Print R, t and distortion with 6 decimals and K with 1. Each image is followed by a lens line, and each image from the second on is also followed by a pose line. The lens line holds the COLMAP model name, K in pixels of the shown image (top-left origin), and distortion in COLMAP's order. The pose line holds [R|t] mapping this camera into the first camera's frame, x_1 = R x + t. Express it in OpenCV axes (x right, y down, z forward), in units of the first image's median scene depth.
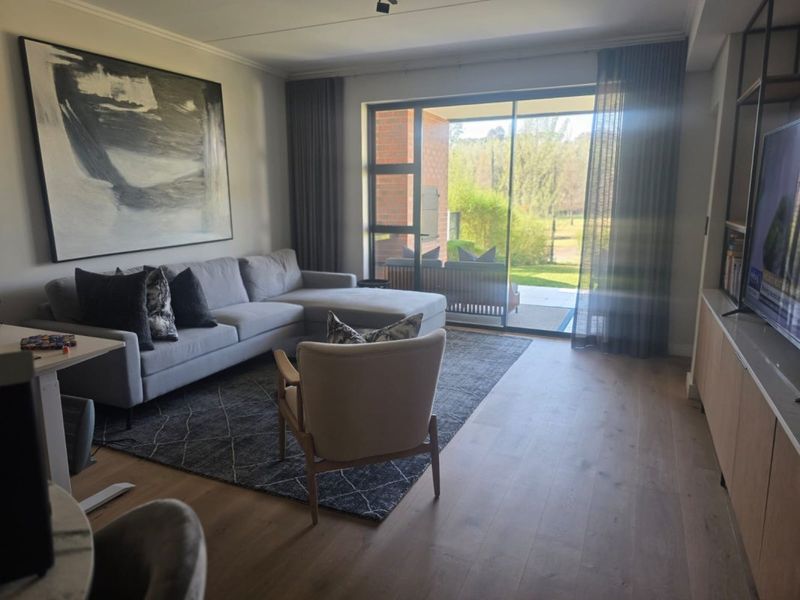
lens RADIAL K [[540.4, 0, 402.0], [0, 540.4, 296.2], [0, 0, 1]] dist [0.050255, -0.011066]
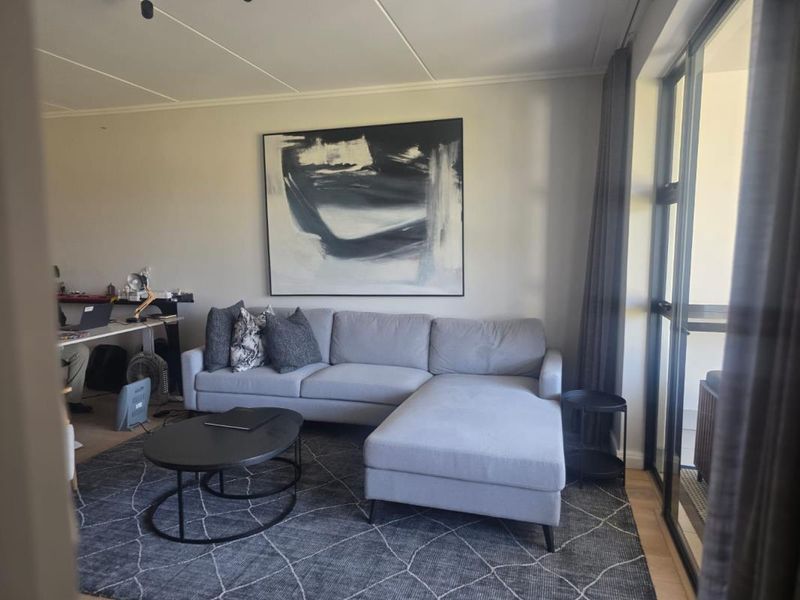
lens RADIAL K [[540.4, 0, 401.5], [0, 540.4, 306.7], [0, 0, 1]] dist [0.050255, -0.011066]
pose [[0.152337, 0.119622, -0.981063, 0.659937], [-0.179696, 0.979455, 0.091523, -0.196931], [0.971855, 0.162351, 0.170703, 1.004984]]
